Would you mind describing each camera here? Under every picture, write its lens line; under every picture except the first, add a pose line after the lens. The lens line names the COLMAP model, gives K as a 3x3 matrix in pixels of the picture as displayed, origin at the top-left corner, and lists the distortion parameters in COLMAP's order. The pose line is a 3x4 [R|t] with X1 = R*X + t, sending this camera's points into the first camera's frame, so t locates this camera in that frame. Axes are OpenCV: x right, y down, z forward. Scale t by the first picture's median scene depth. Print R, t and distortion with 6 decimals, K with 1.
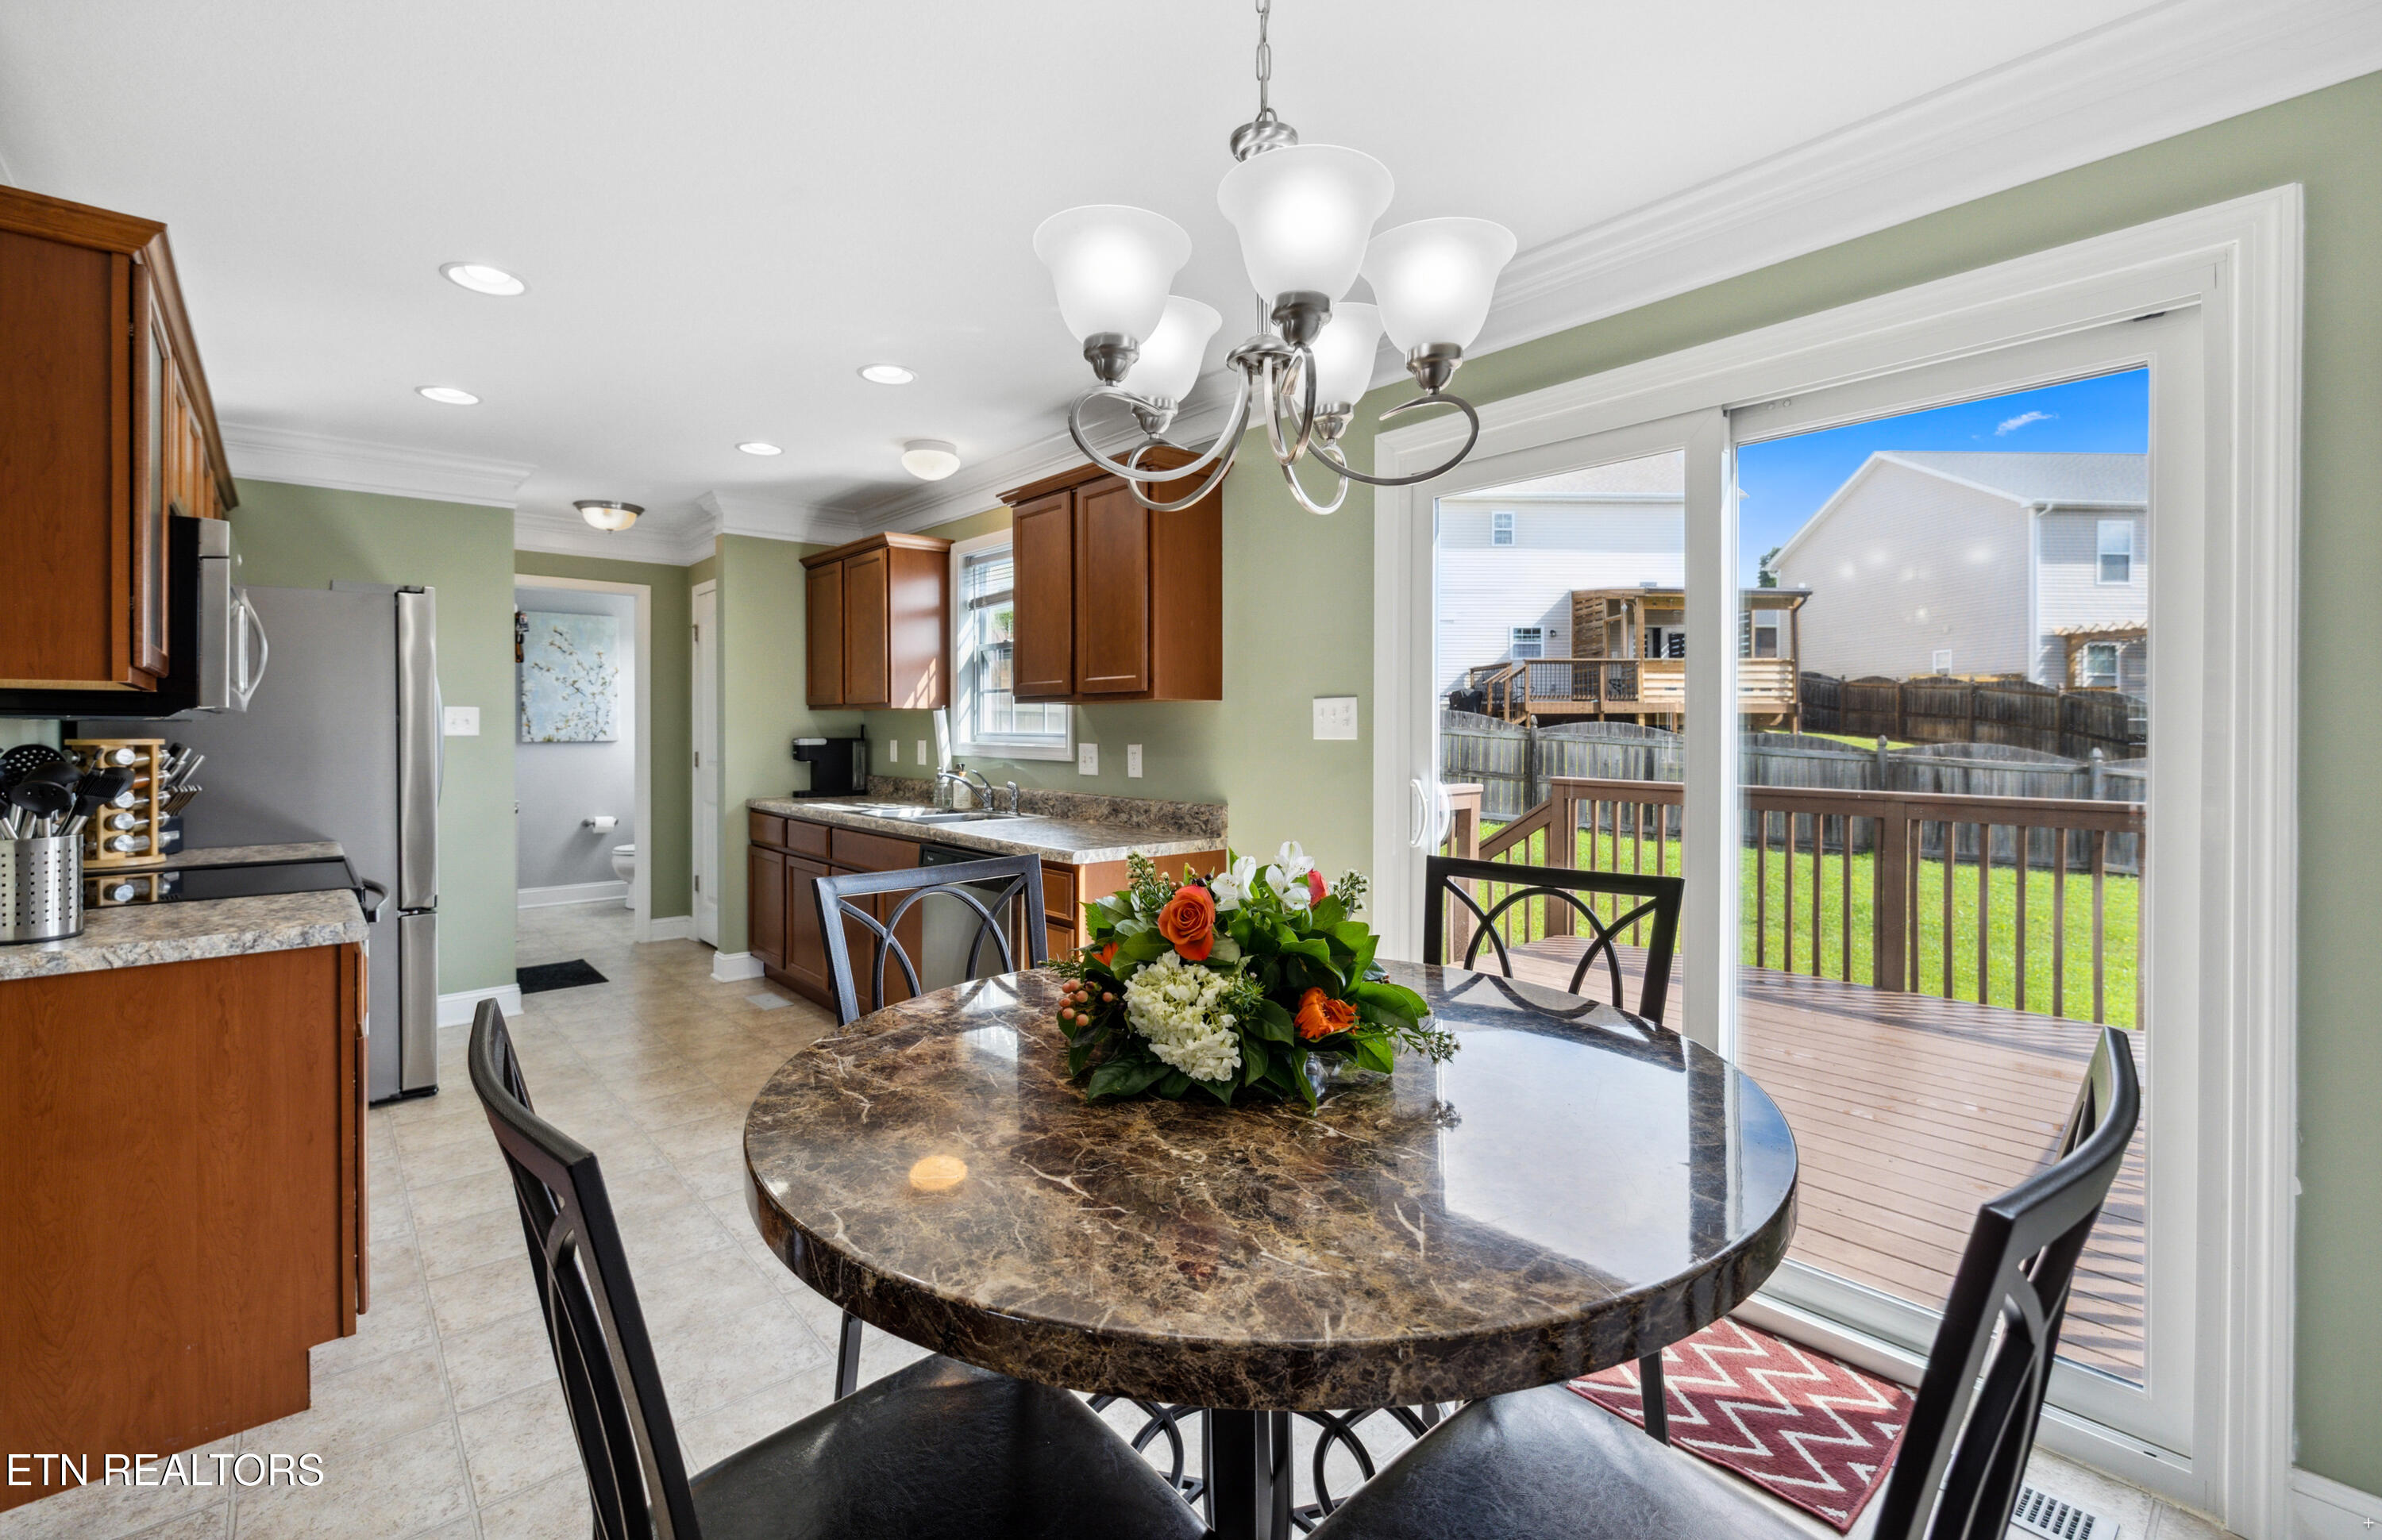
lens RADIAL K [[1003.1, 0, 1156.7], [0, 1003.1, 730.1], [0, 0, 1]] dist [-0.000494, -0.000358]
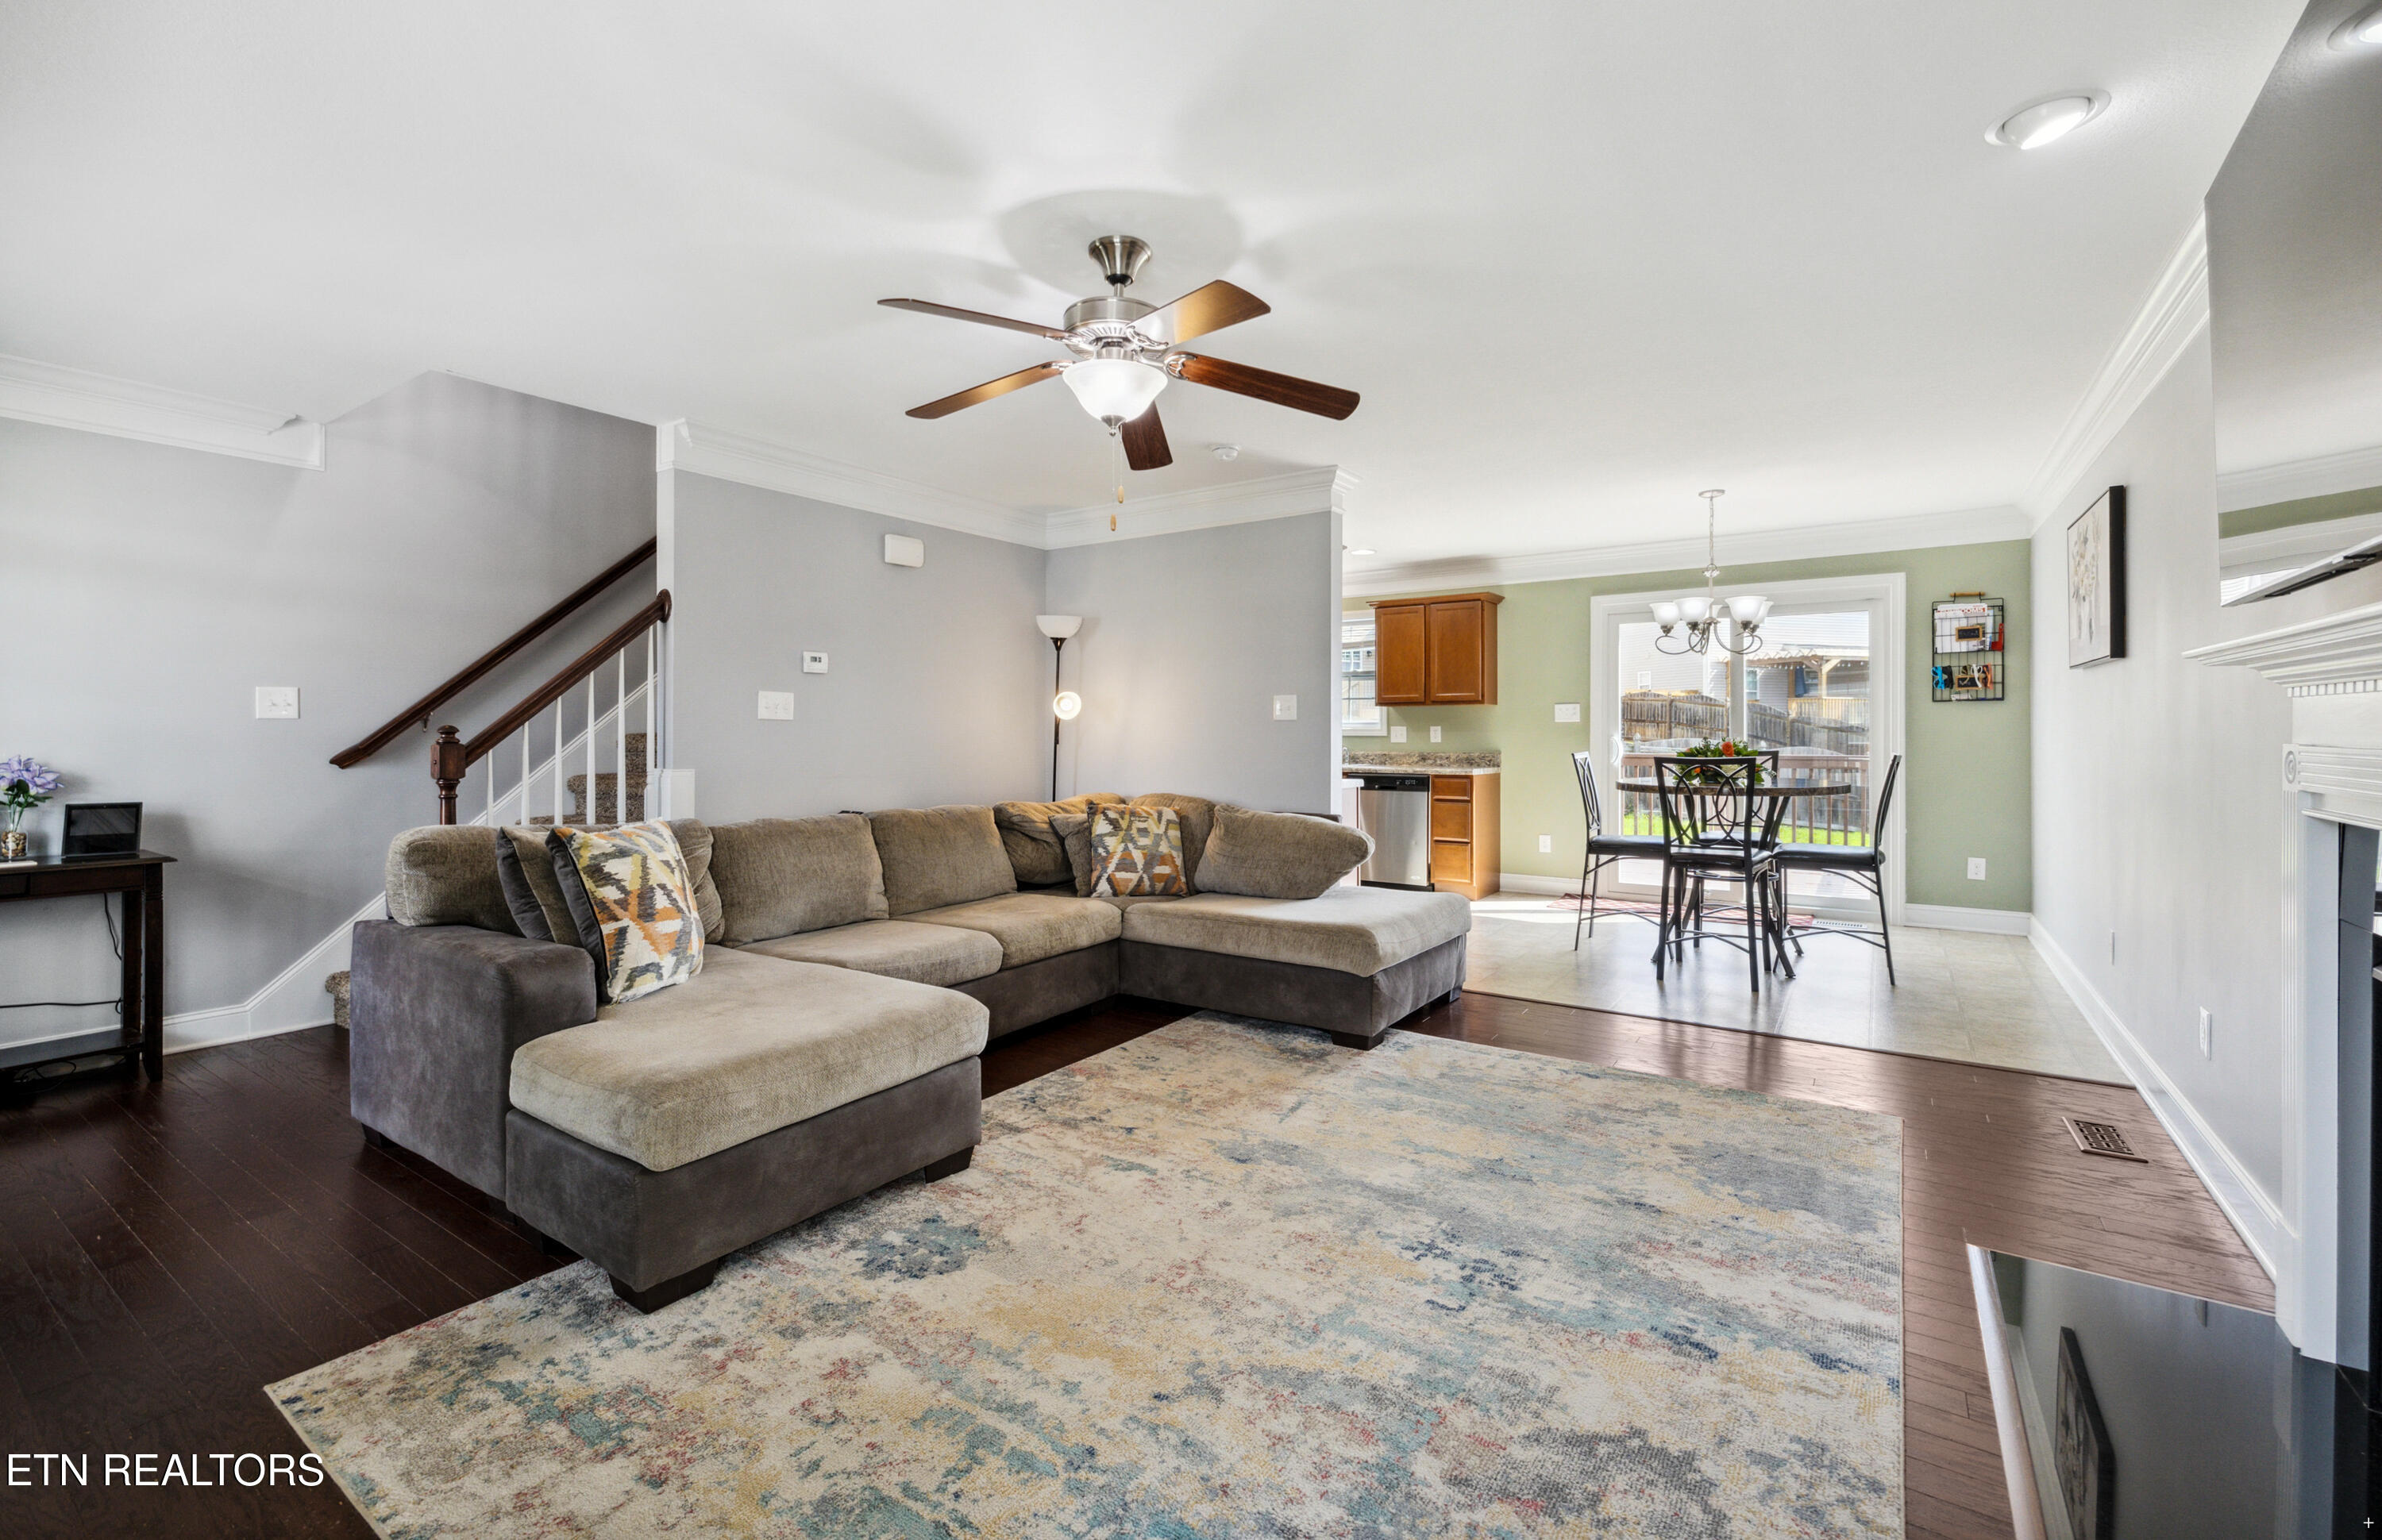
lens RADIAL K [[1003.1, 0, 1194.7], [0, 1003.1, 737.0], [0, 0, 1]] dist [-0.000494, -0.000358]
pose [[0.960829, 0.000041, 0.277142, -0.628430], [-0.000151, 1.000000, 0.000373, 0.021273], [-0.277142, -0.000400, 0.960829, -0.487659]]
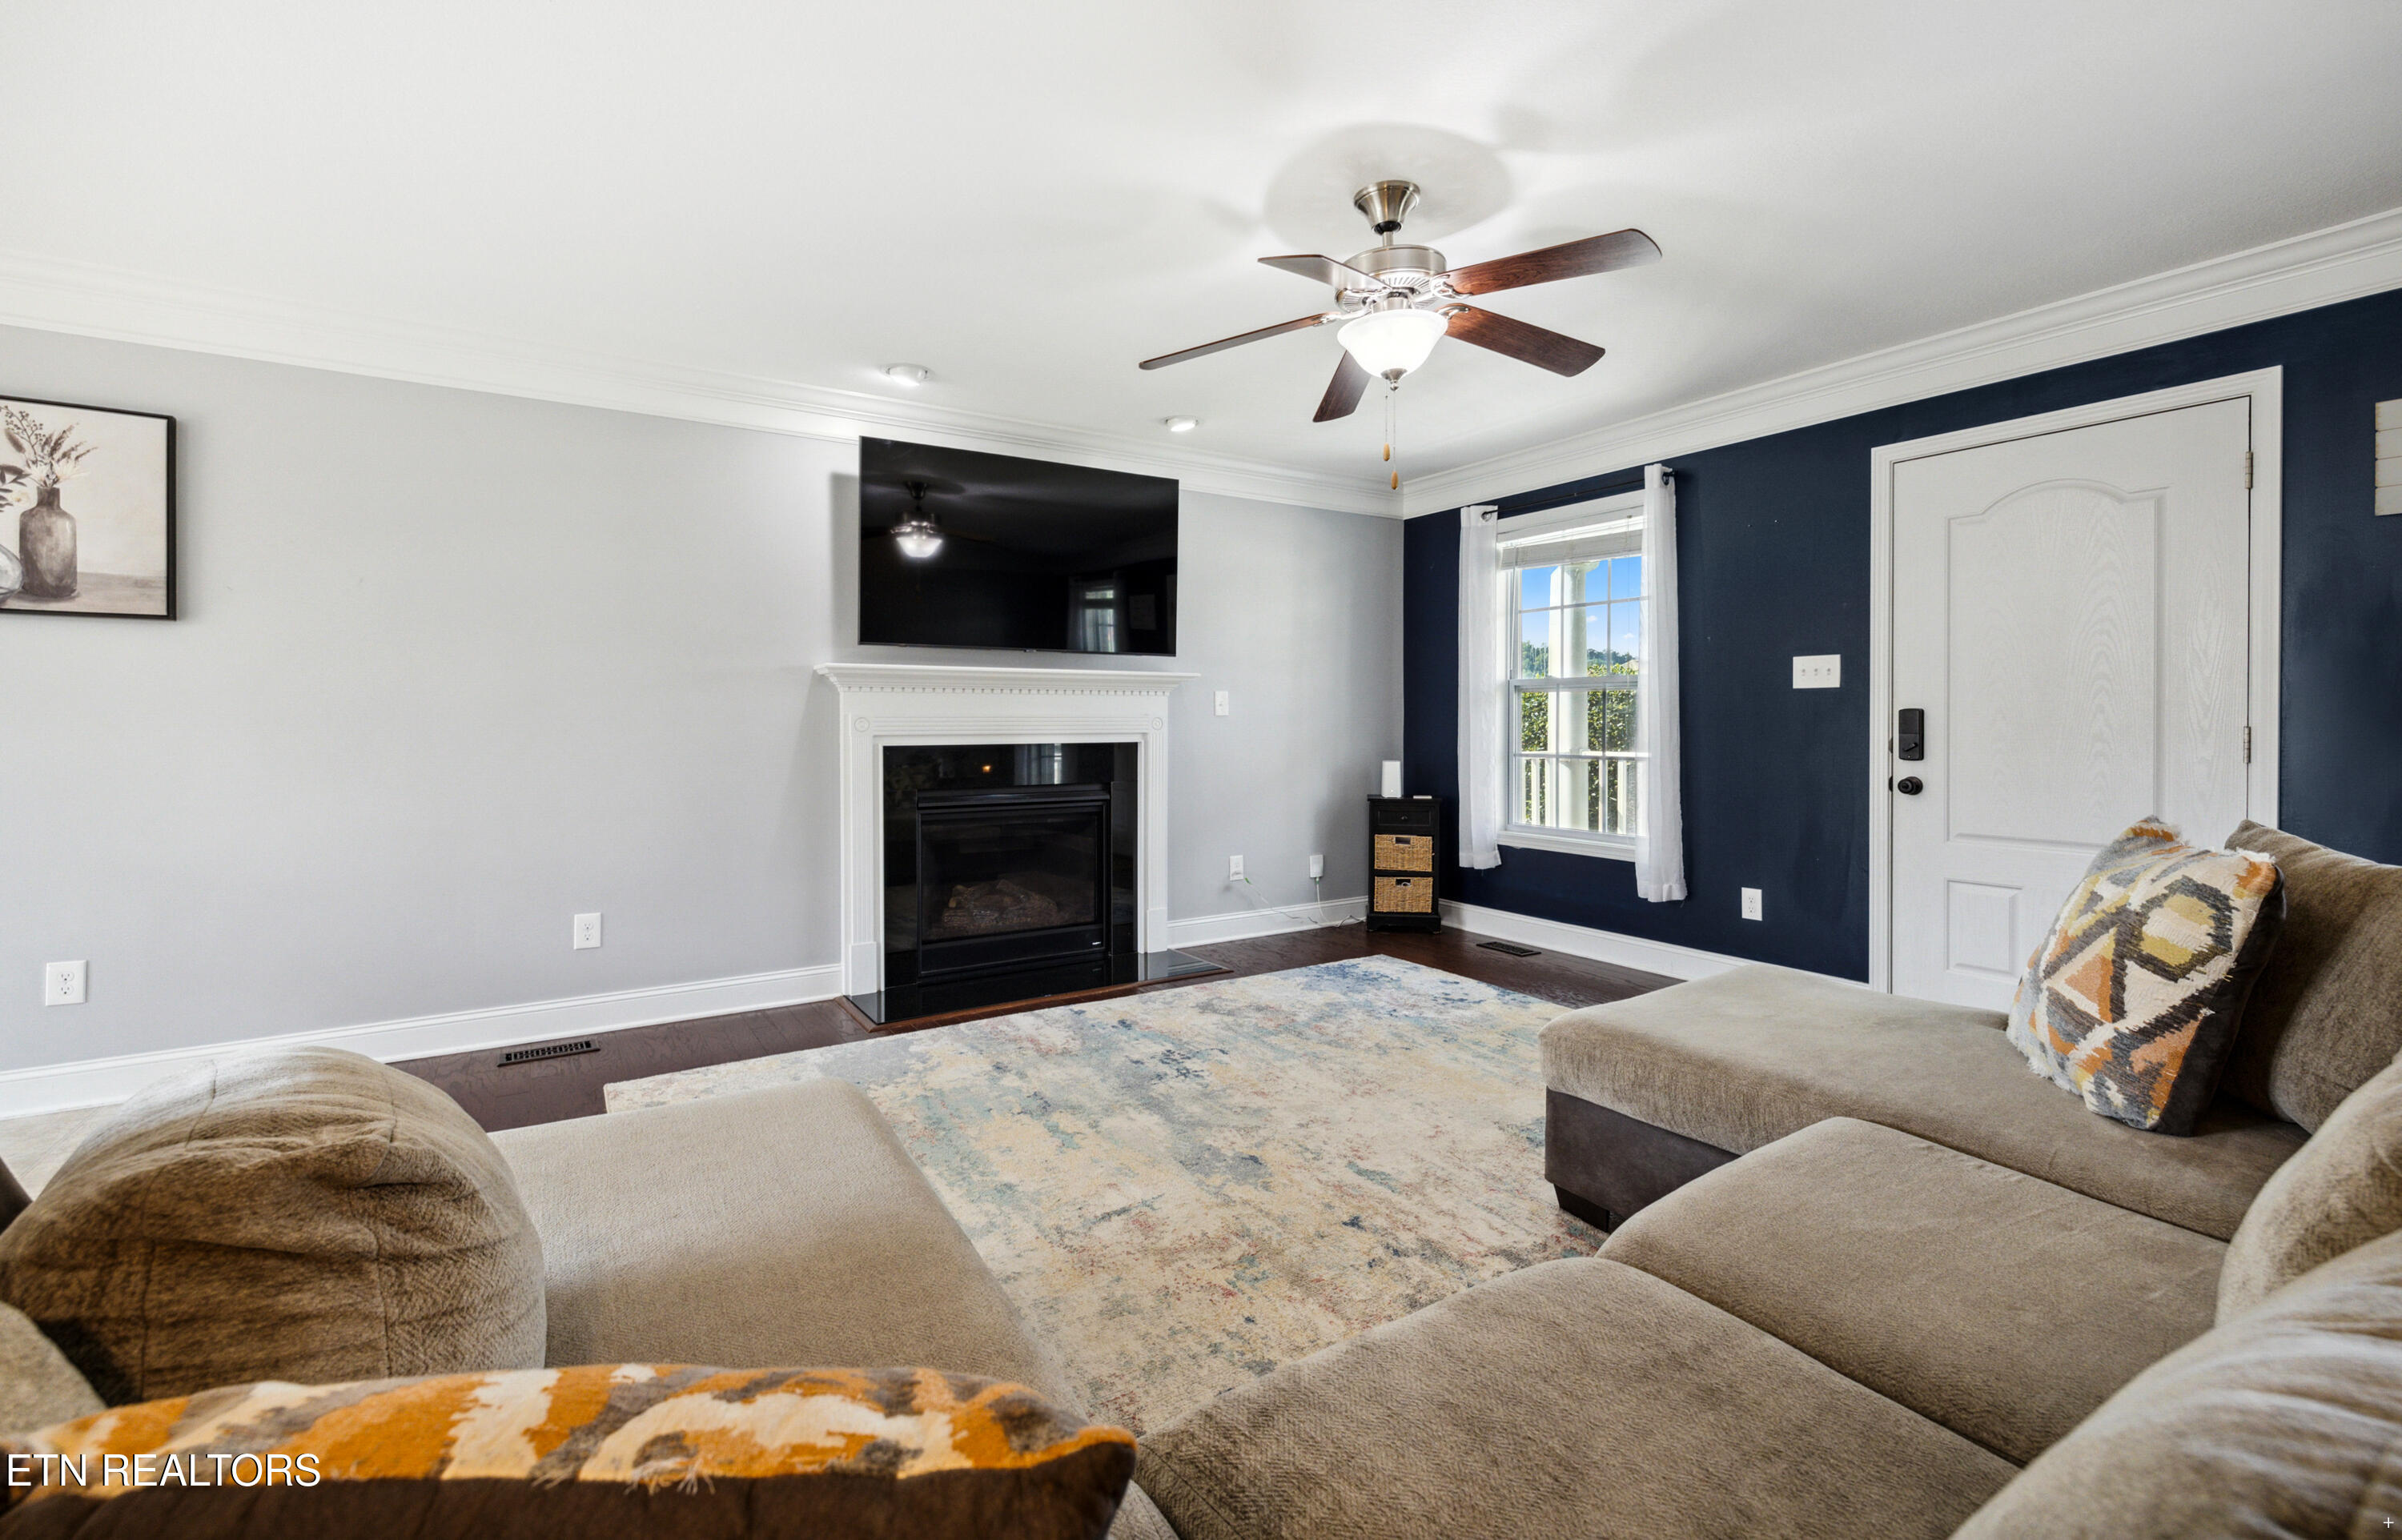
lens RADIAL K [[1008.4, 0, 1197.9], [0, 1008.4, 733.0], [0, 0, 1]] dist [-0.002991, 0.000098]
pose [[-0.991852, 0.003711, 0.127344, -0.519802], [0.006311, 0.999780, 0.020016, 0.024479], [-0.127242, 0.020657, -0.991657, 0.321233]]
